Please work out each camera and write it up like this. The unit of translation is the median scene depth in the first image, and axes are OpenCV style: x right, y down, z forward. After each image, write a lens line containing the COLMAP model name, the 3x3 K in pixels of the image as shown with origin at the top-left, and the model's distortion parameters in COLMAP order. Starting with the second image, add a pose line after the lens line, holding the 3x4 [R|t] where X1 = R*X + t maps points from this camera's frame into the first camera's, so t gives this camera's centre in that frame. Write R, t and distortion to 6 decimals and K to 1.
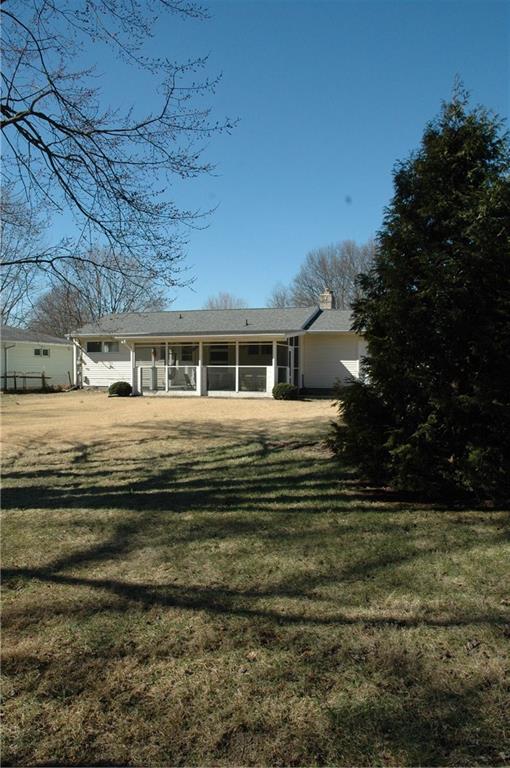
lens RADIAL K [[607.5, 0, 254.3], [0, 607.5, 383.1], [0, 0, 1]] dist [-0.063337, 0.001805]
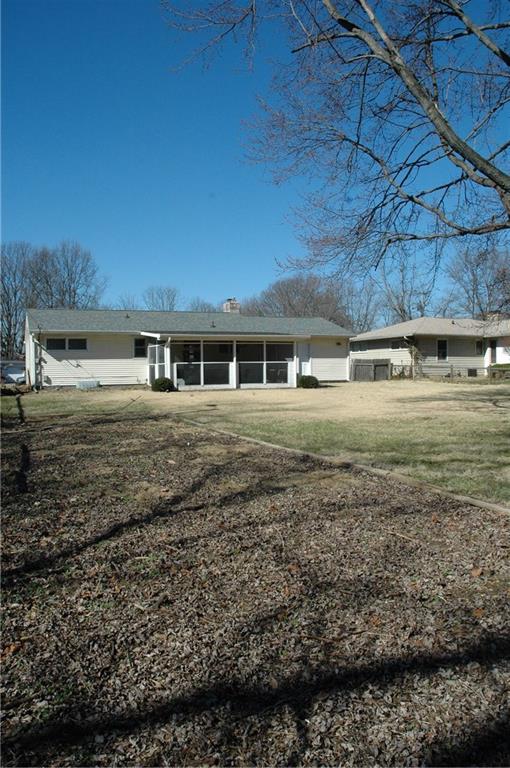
lens RADIAL K [[607.5, 0, 255.2], [0, 607.5, 385.3], [0, 0, 1]] dist [-0.063337, 0.001805]
pose [[0.768496, -0.034080, 0.638946, -0.677050], [0.031092, 0.999390, 0.015910, -0.001143], [-0.639098, 0.007639, 0.769087, 0.087743]]
